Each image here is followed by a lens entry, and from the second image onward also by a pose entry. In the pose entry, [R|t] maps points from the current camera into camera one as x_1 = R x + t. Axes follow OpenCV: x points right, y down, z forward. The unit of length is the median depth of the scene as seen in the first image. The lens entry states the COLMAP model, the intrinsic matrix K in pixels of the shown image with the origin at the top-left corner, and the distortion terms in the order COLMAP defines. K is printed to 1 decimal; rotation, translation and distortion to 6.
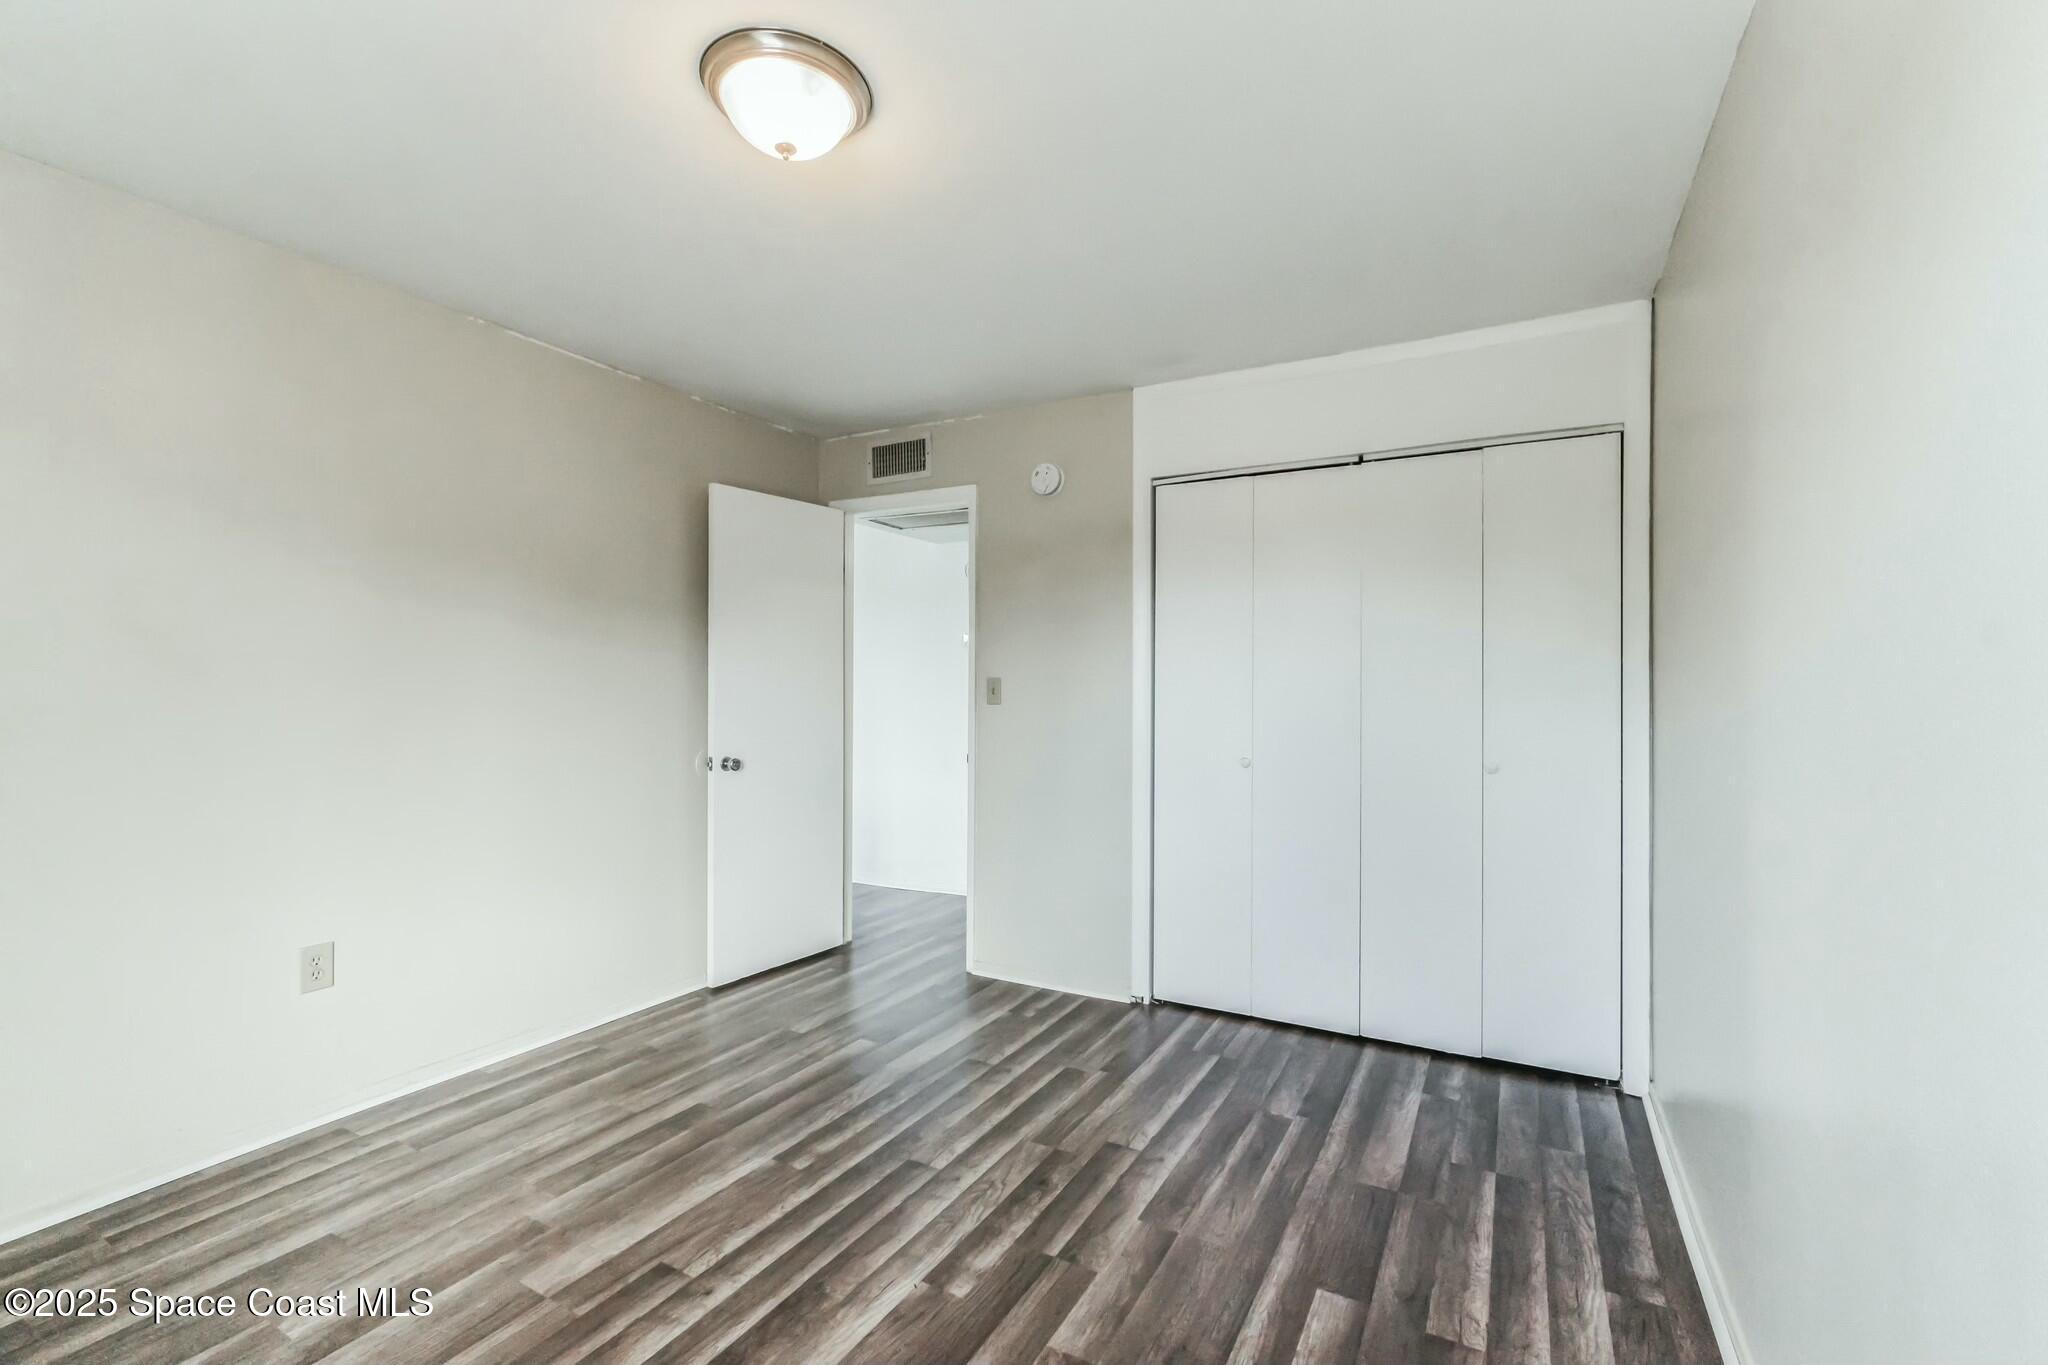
lens RADIAL K [[895.5, 0, 1025.0], [0, 895.5, 681.9], [0, 0, 1]] dist [-0.002152, 0.000383]
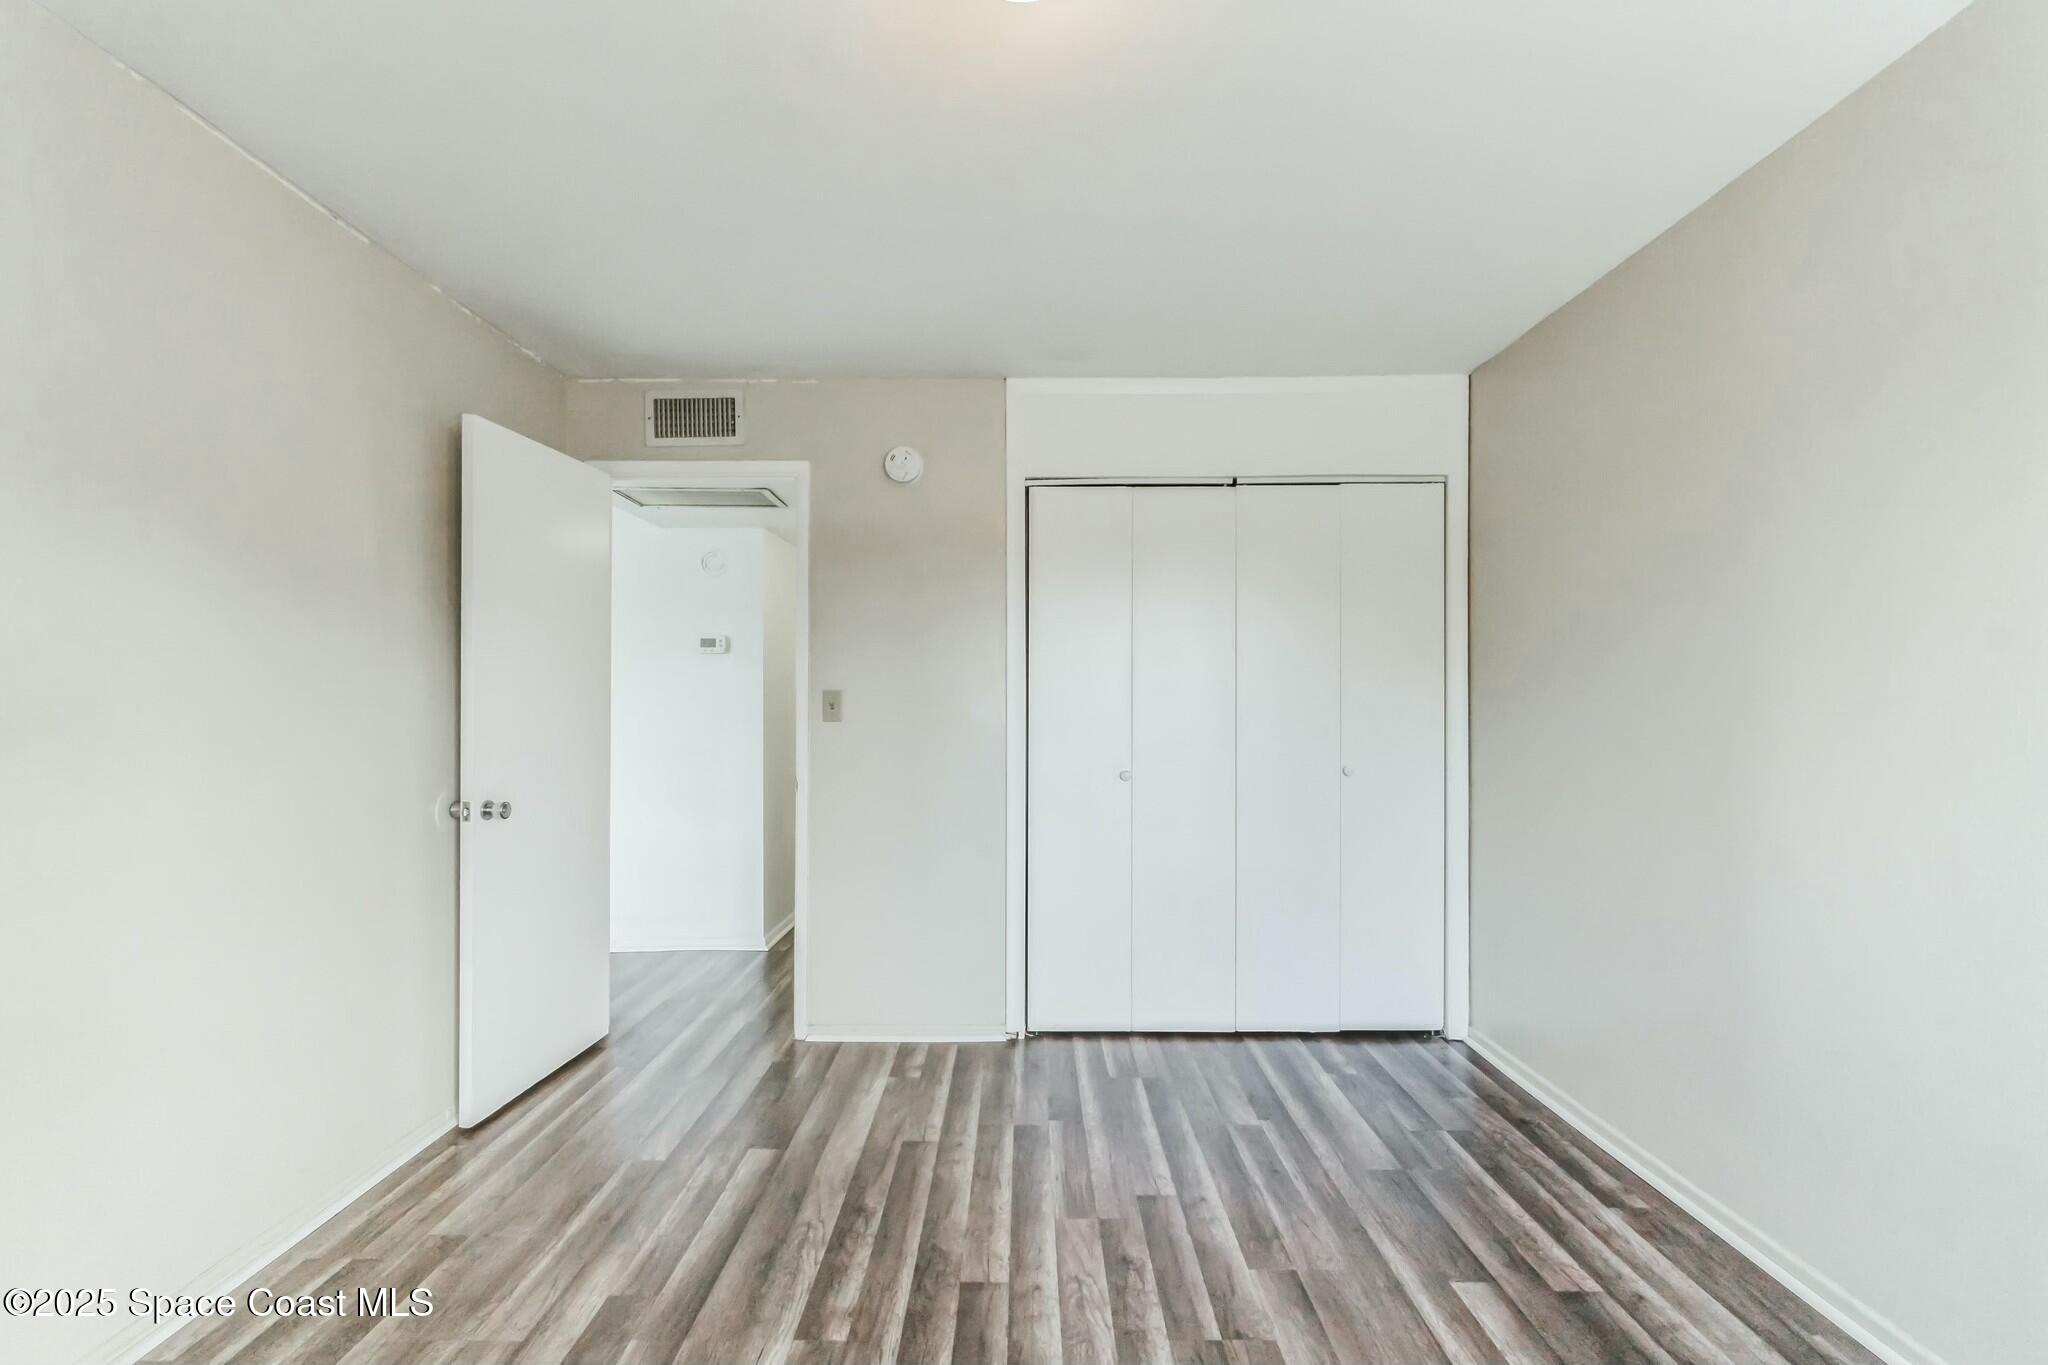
lens RADIAL K [[901.6, 0, 1021.9], [0, 901.6, 699.7], [0, 0, 1]] dist [-0.002629, -0.000017]
pose [[0.877990, -0.002981, 0.478669, -0.401760], [0.001940, 0.999995, 0.002668, 0.003298], [-0.478675, -0.001414, 0.877991, 0.220873]]
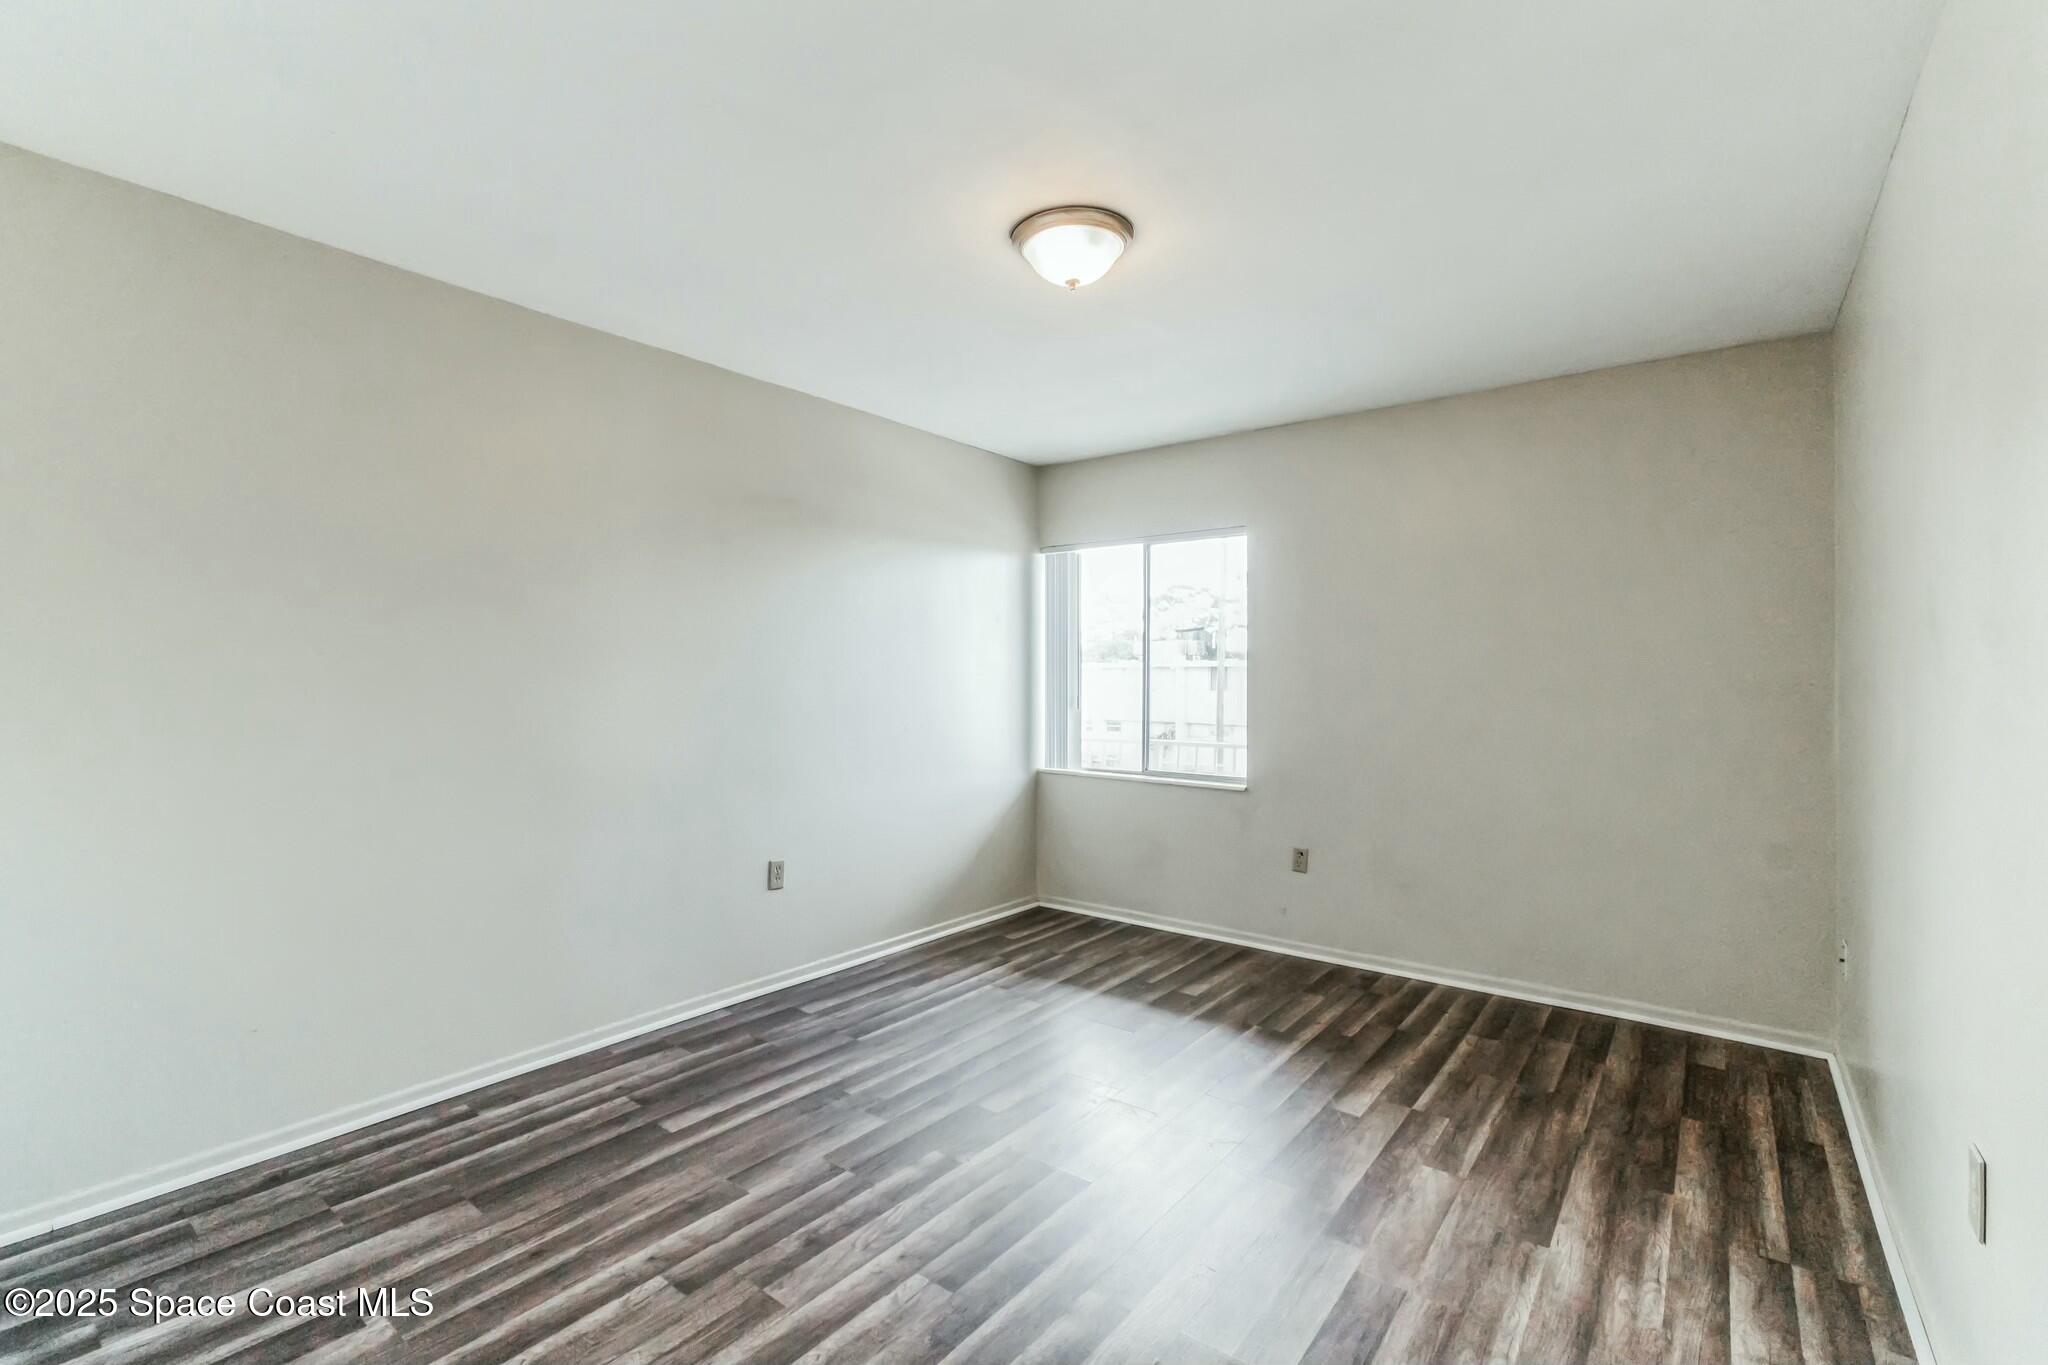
lens RADIAL K [[908.6, 0, 1020.0], [0, 908.6, 685.6], [0, 0, 1]] dist [-0.004556, -0.000138]
pose [[-0.987827, -0.009629, 0.155258, -0.260010], [-0.009753, 0.999952, -0.000035, 0.006014], [-0.155250, -0.001549, -0.987874, 1.513225]]
